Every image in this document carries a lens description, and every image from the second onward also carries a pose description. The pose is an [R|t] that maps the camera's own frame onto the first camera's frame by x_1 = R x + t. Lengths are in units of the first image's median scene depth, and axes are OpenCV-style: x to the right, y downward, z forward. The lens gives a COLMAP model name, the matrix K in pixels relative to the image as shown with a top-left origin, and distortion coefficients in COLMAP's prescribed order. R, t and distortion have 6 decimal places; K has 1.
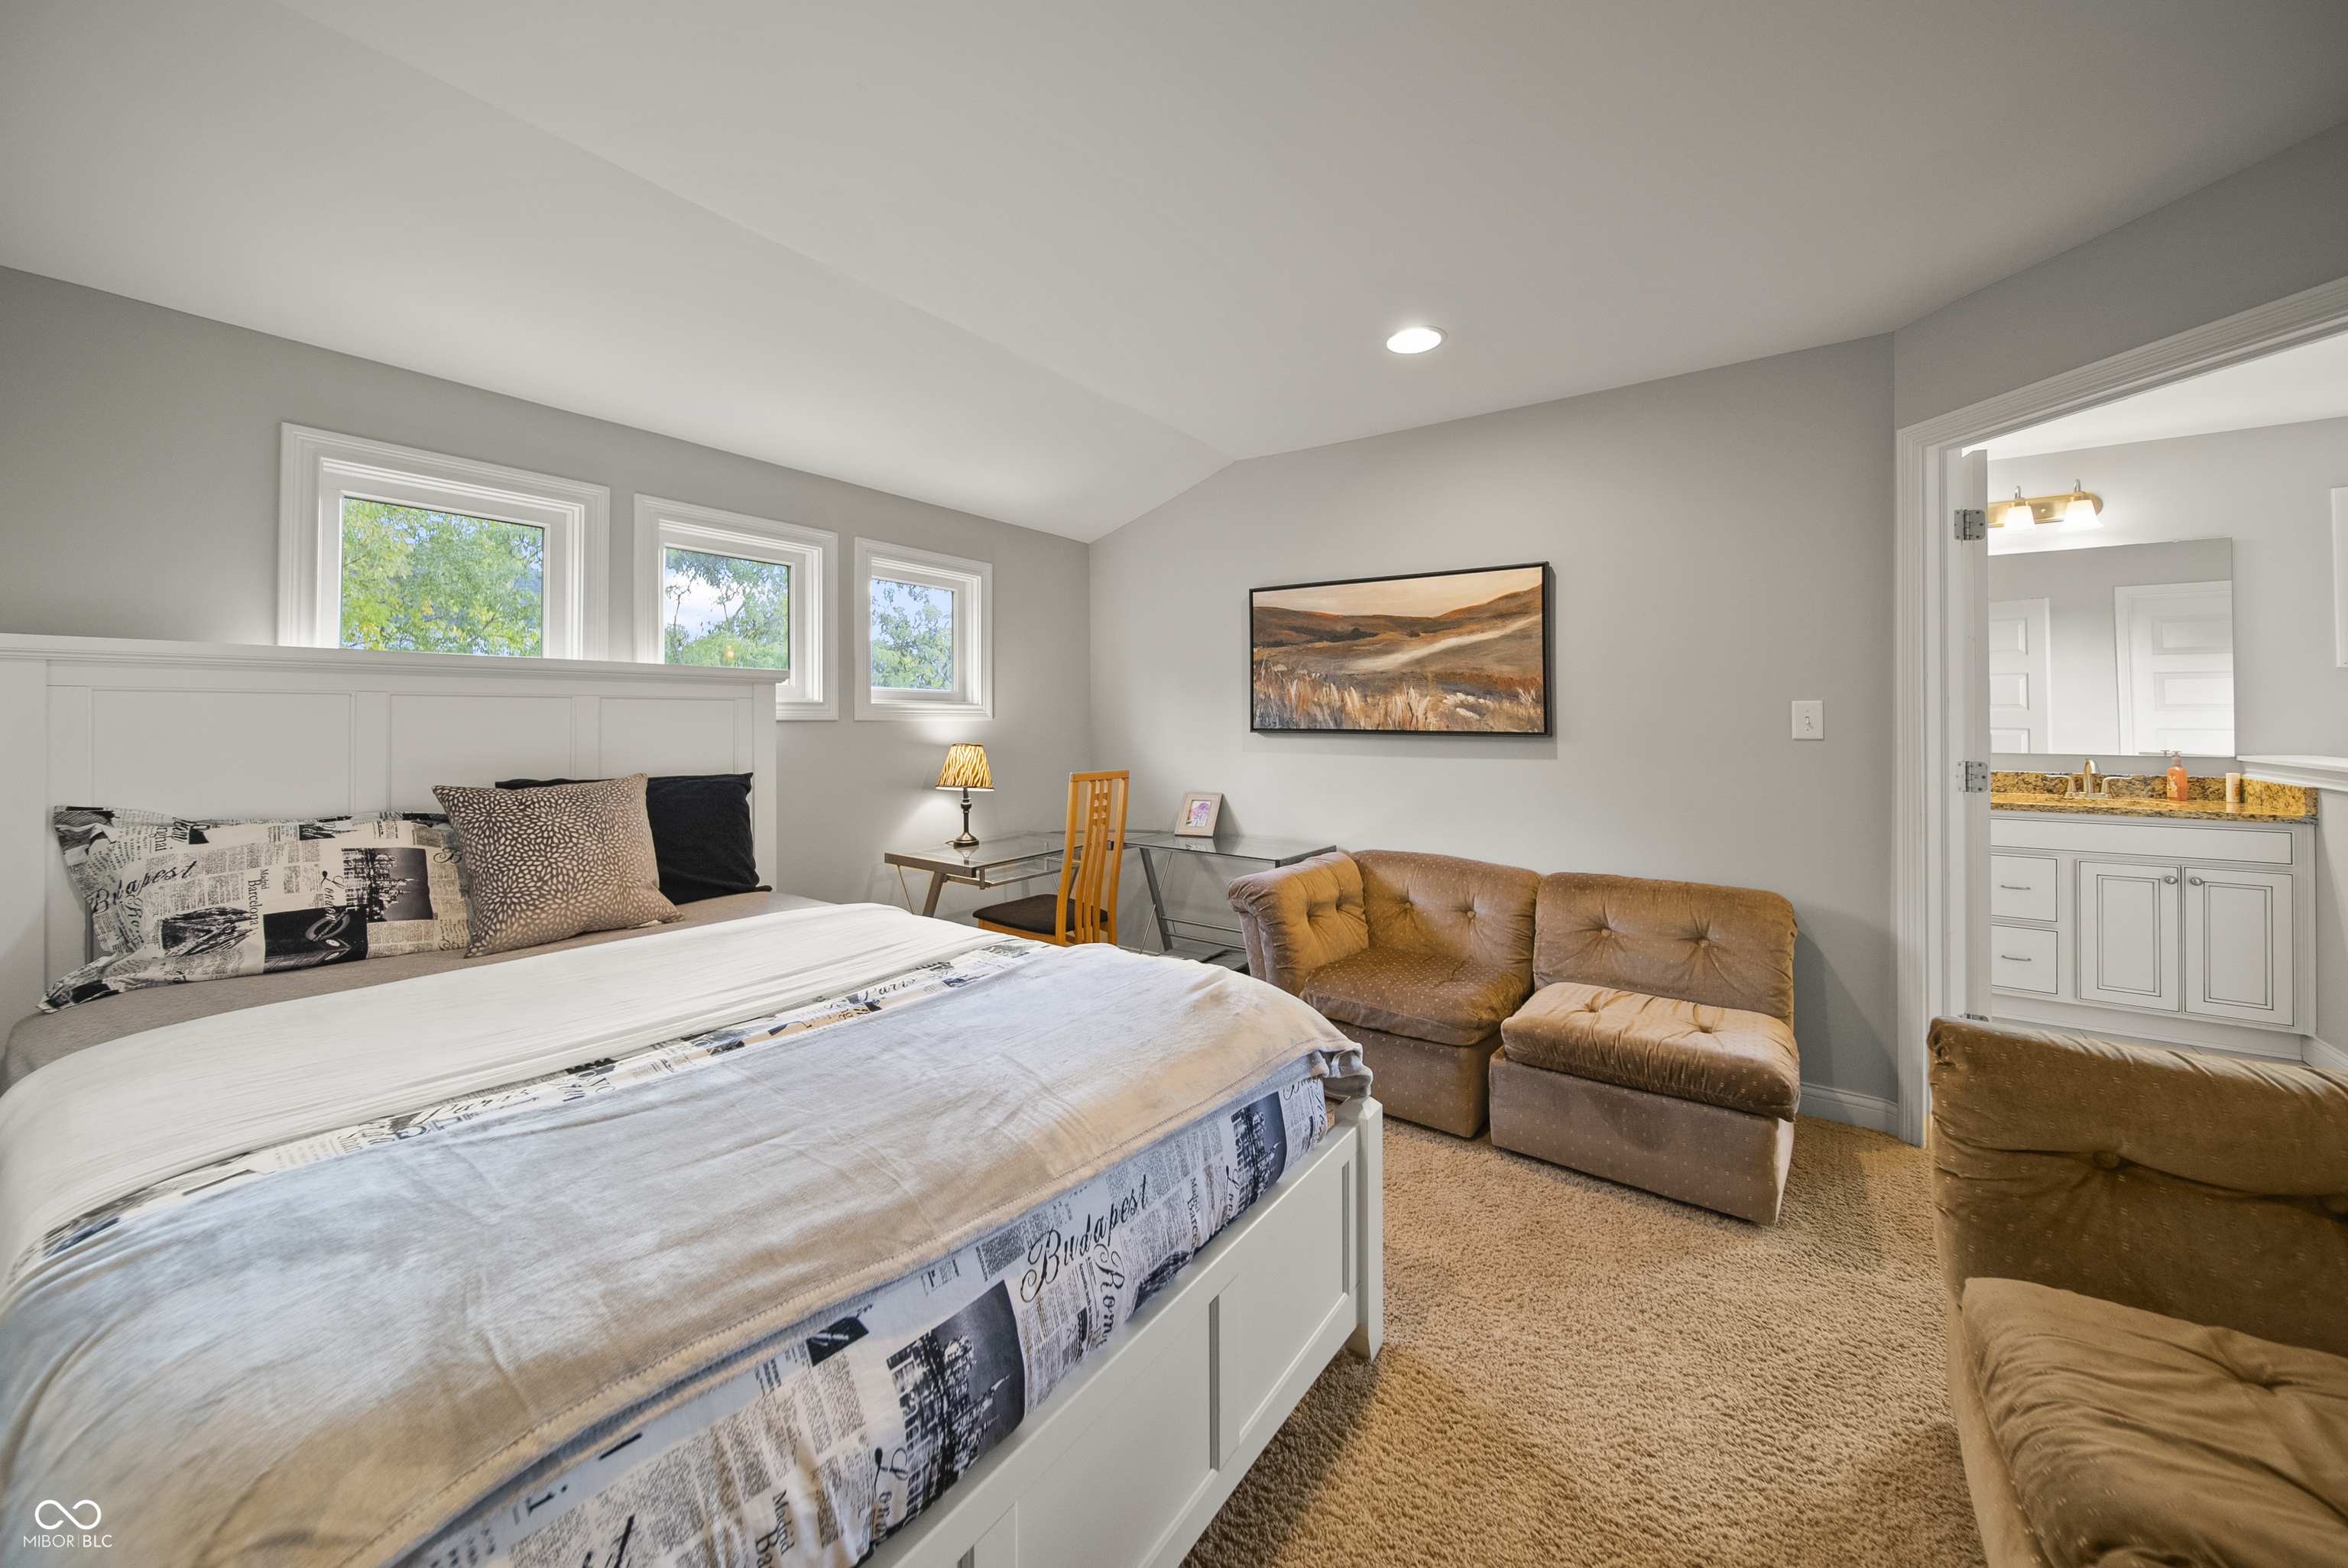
lens RADIAL K [[864.1, 0, 1161.4], [0, 864.1, 715.7], [0, 0, 1]] dist [-0.000422, -0.000229]
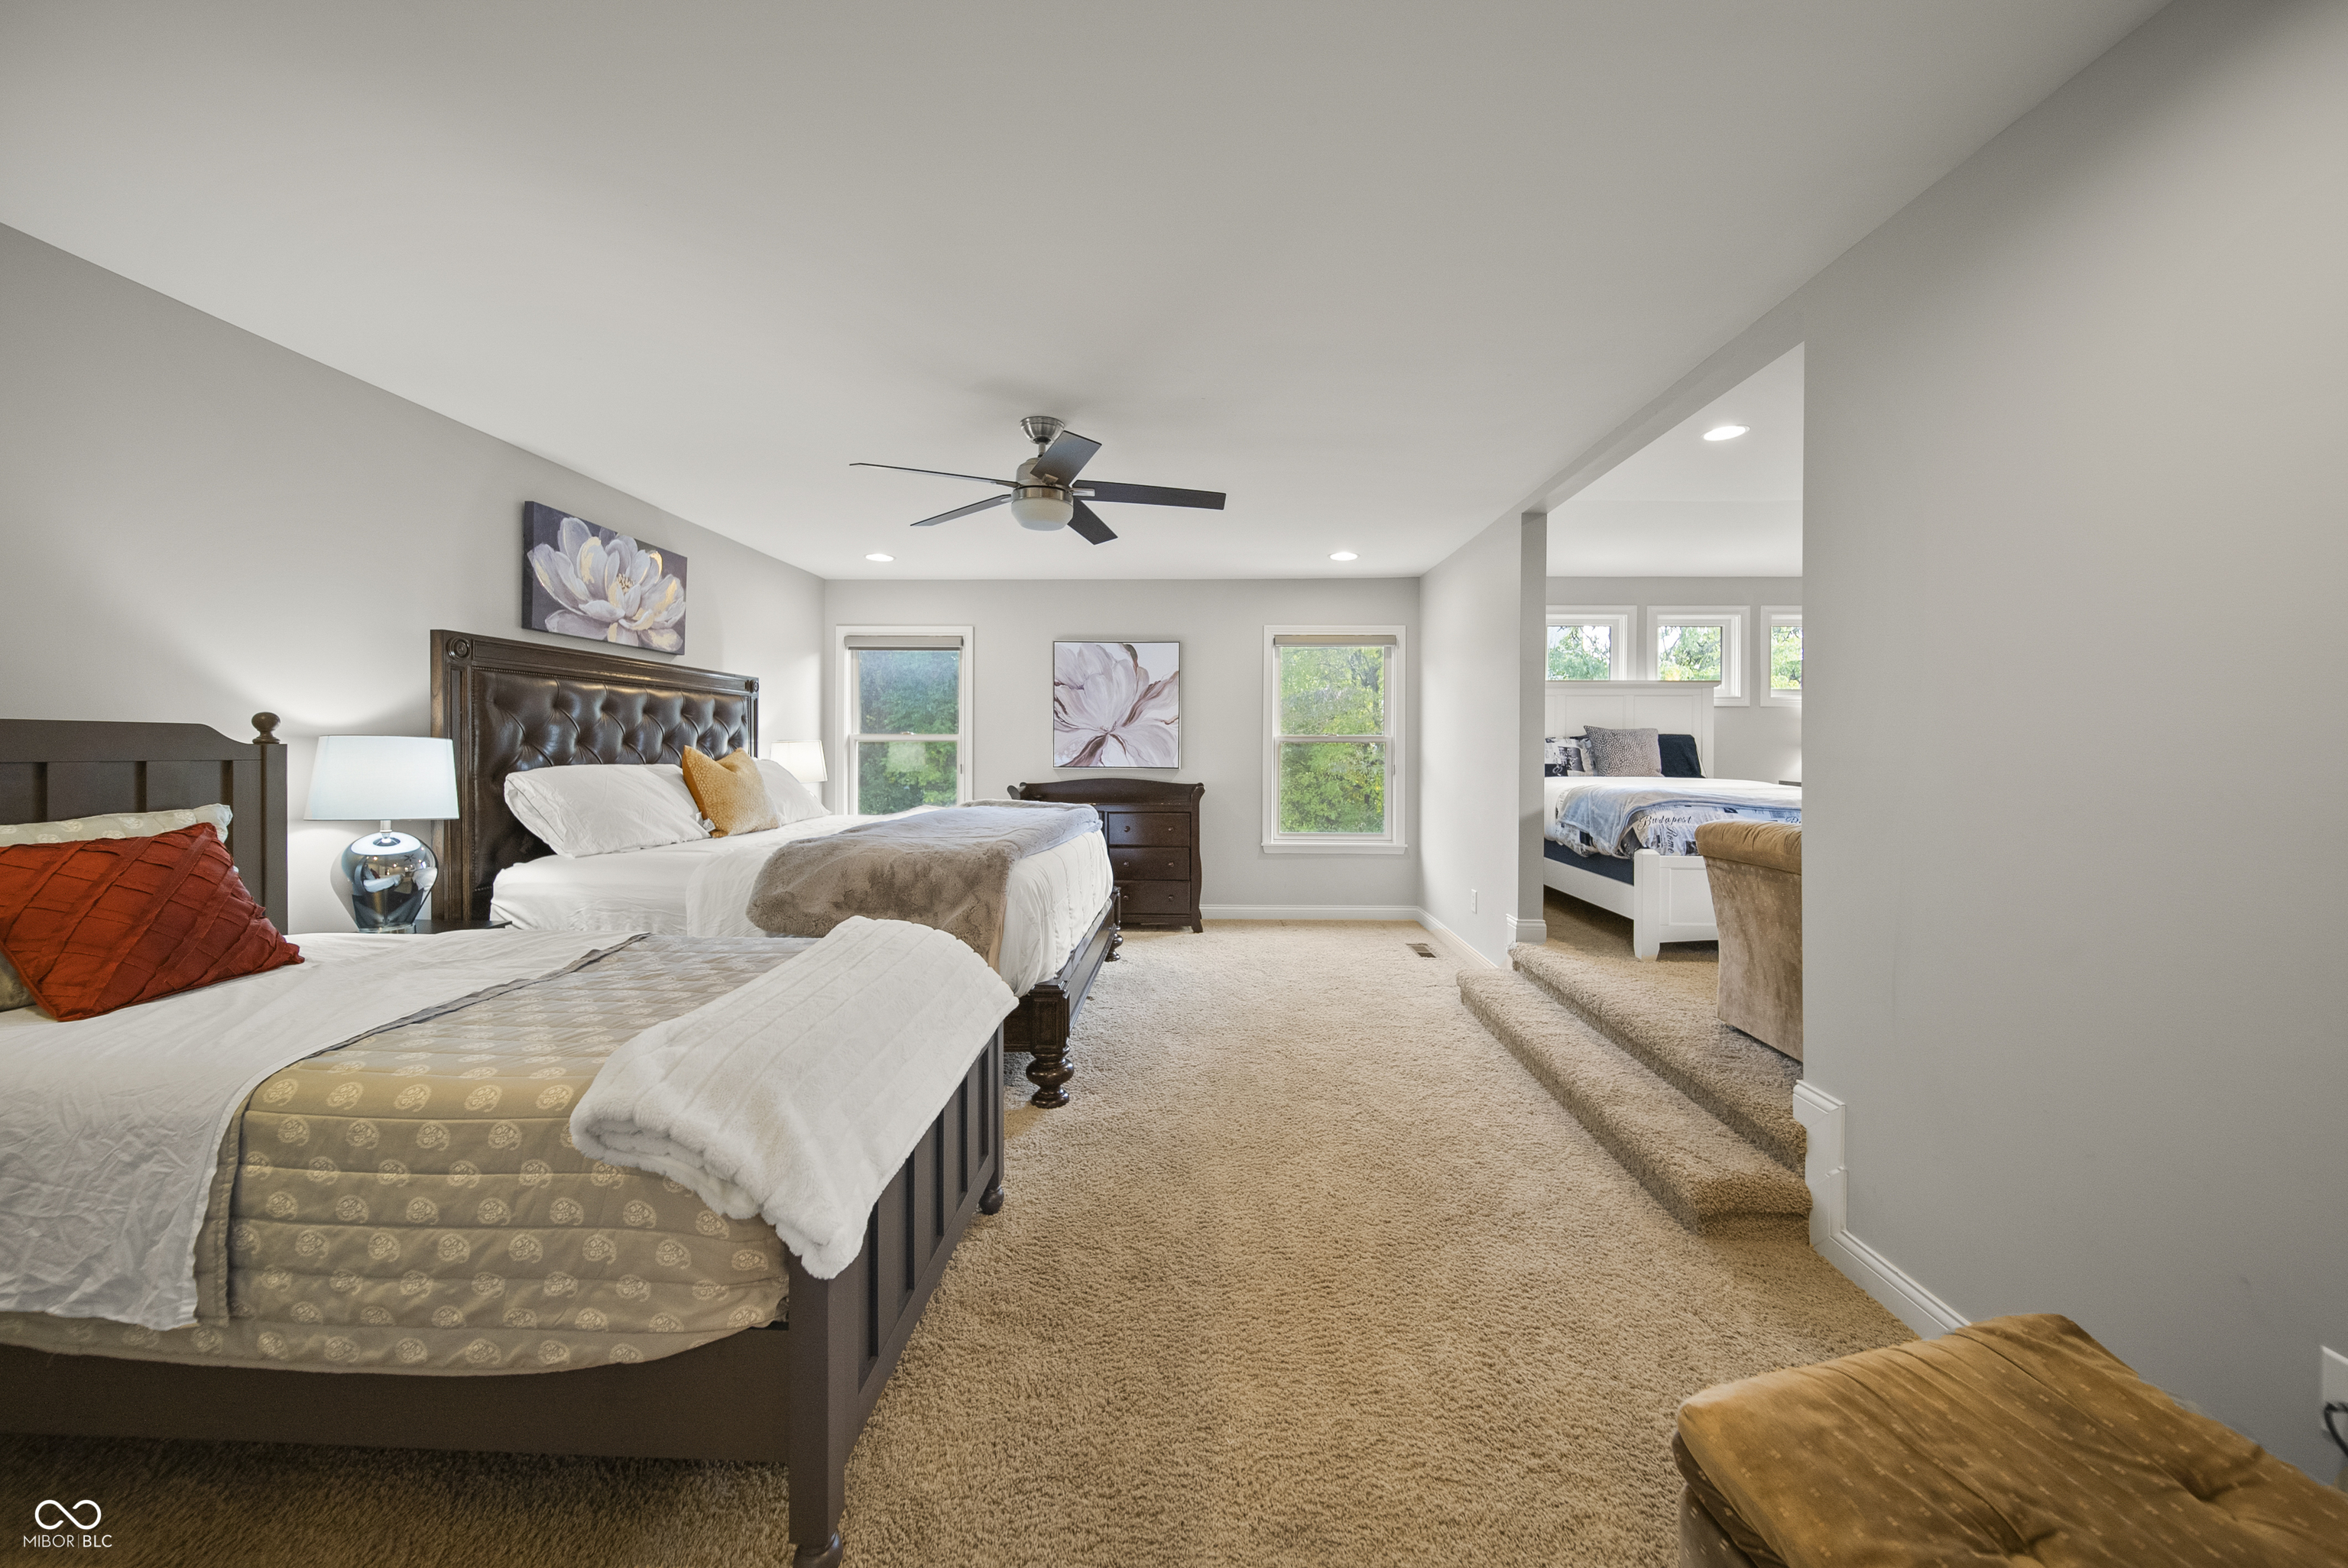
lens RADIAL K [[864.1, 0, 1173.6], [0, 864.1, 760.1], [0, 0, 1]] dist [-0.000422, -0.000229]
pose [[0.564043, 0.015180, -0.825606, 0.461067], [-0.001408, 0.999847, 0.017422, 0.090777], [0.825744, -0.008664, 0.563978, -1.067055]]
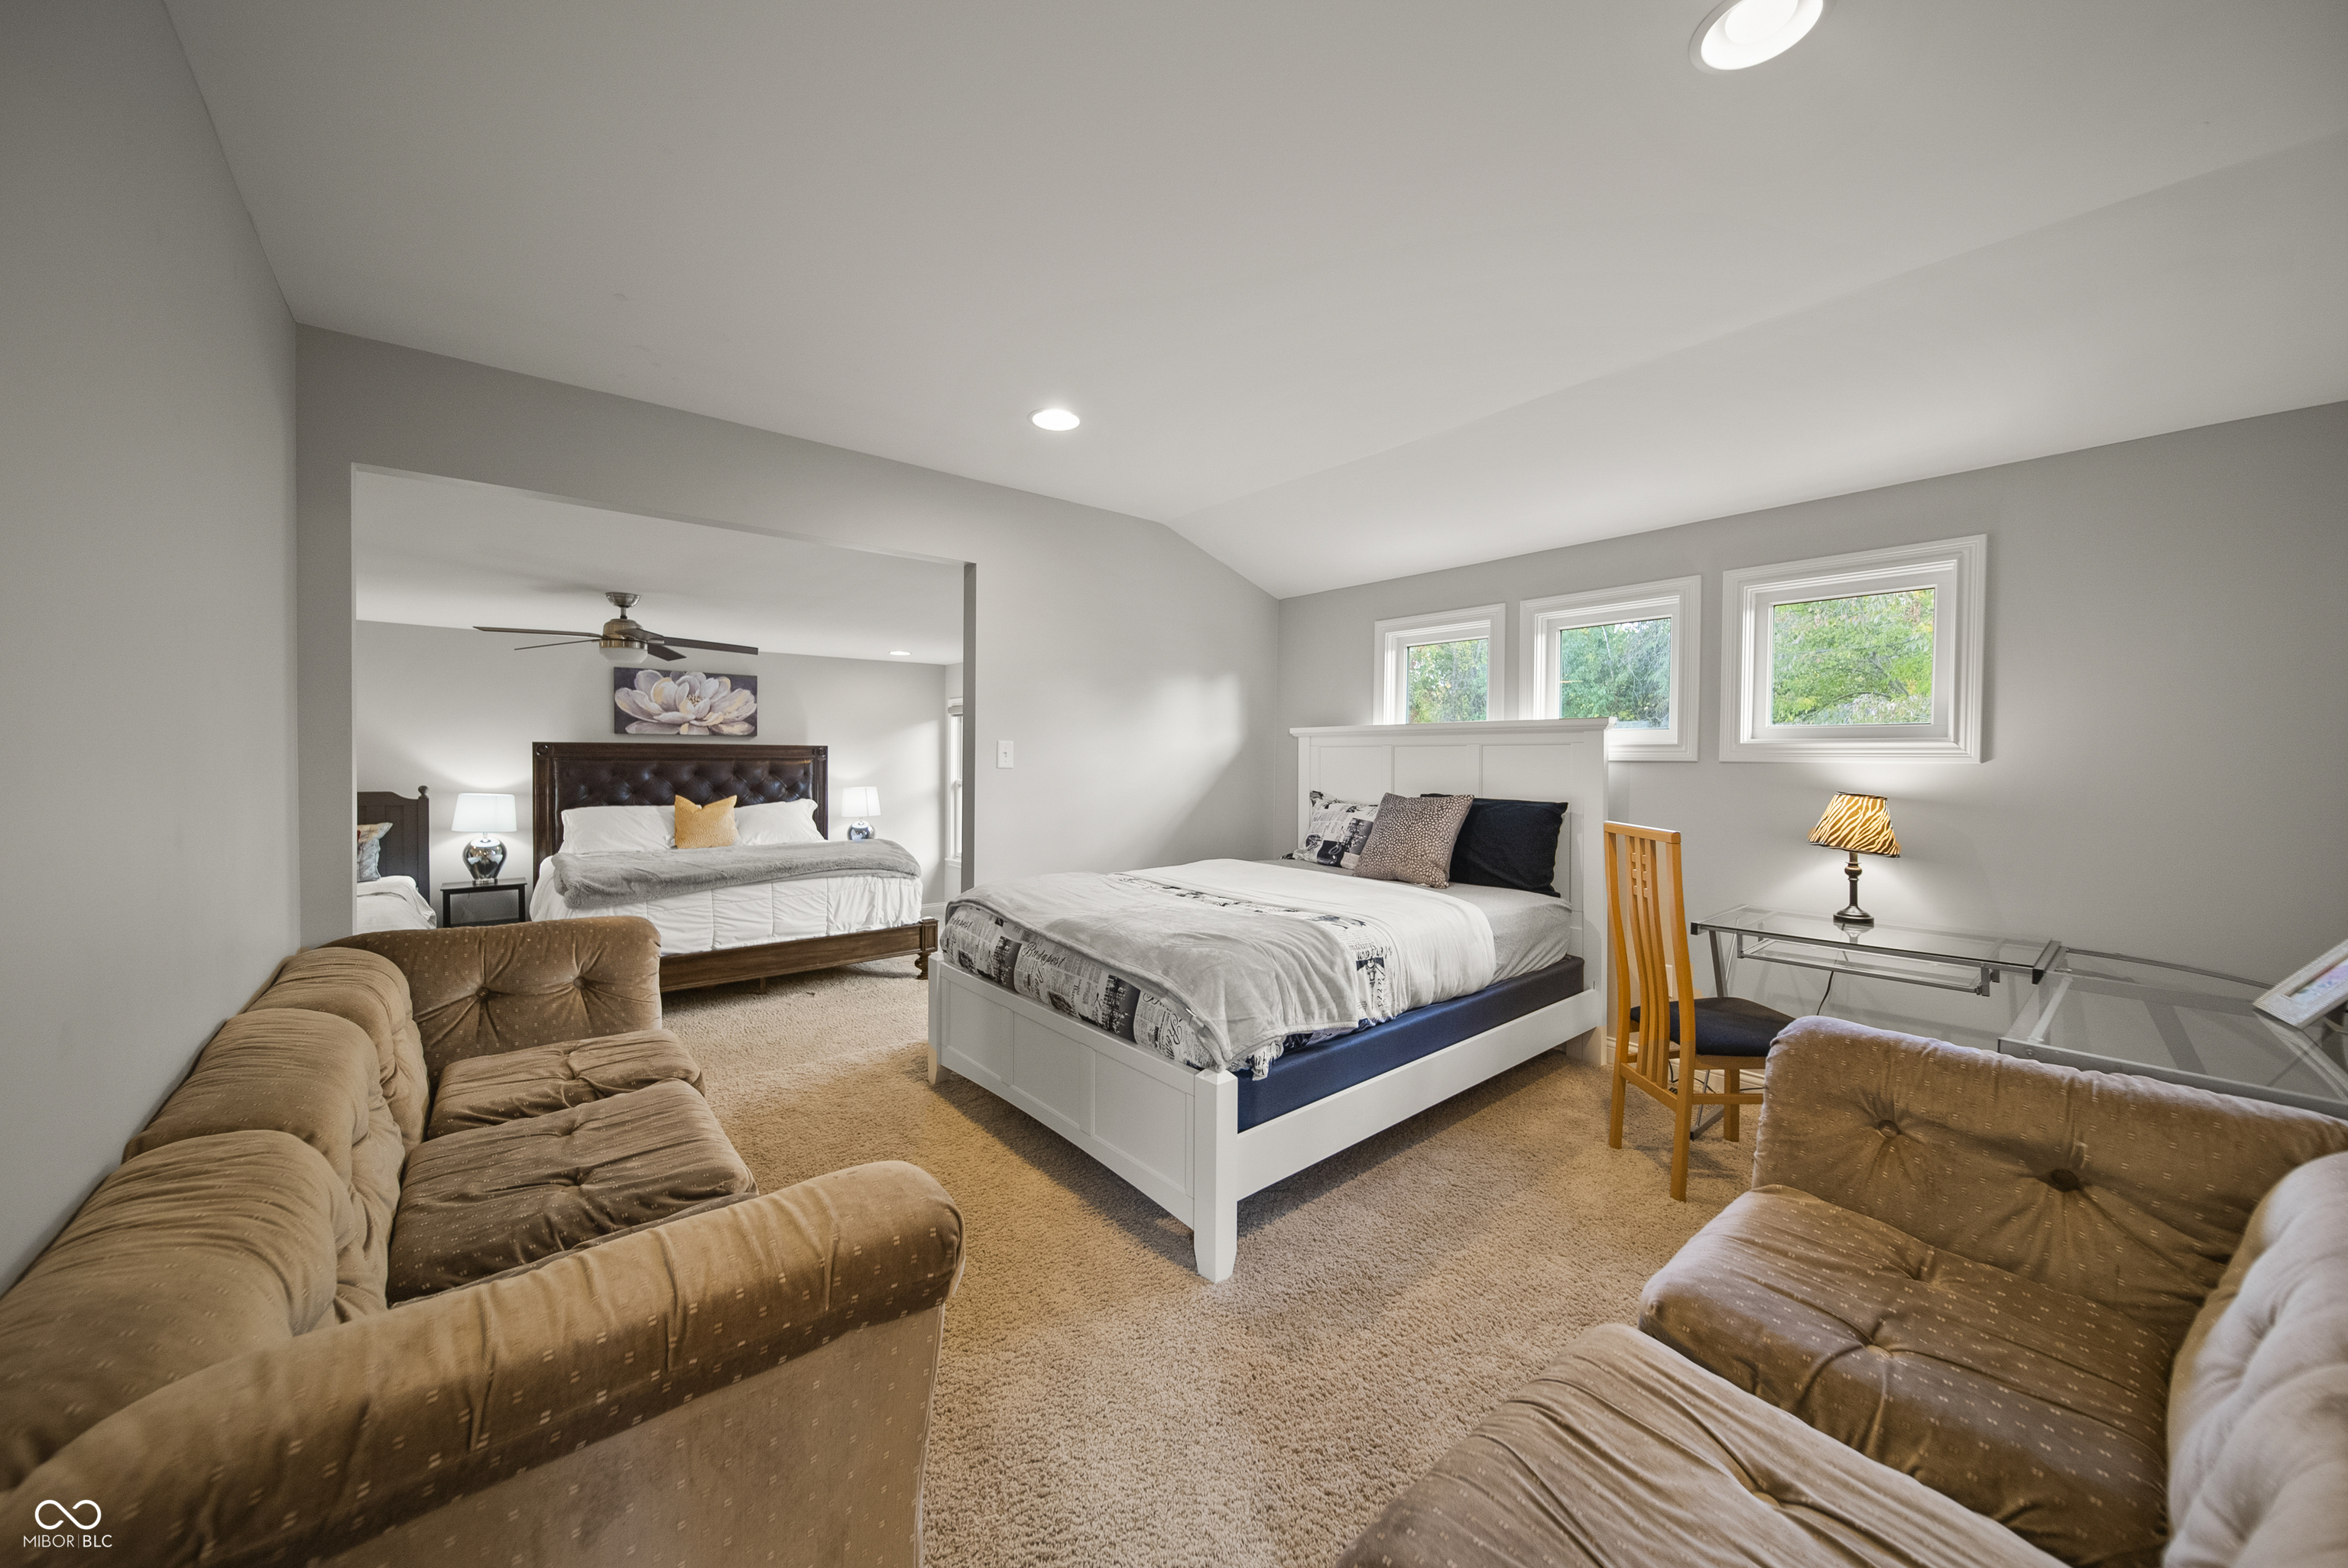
lens RADIAL K [[864.1, 0, 1177.9], [0, 864.1, 769.4], [0, 0, 1]] dist [-0.000422, -0.000229]
pose [[-0.255375, 0.010740, -0.966782, 0.754320], [-0.002732, 0.999926, 0.011830, 0.004958], [0.966838, 0.005662, -0.255327, 0.673492]]
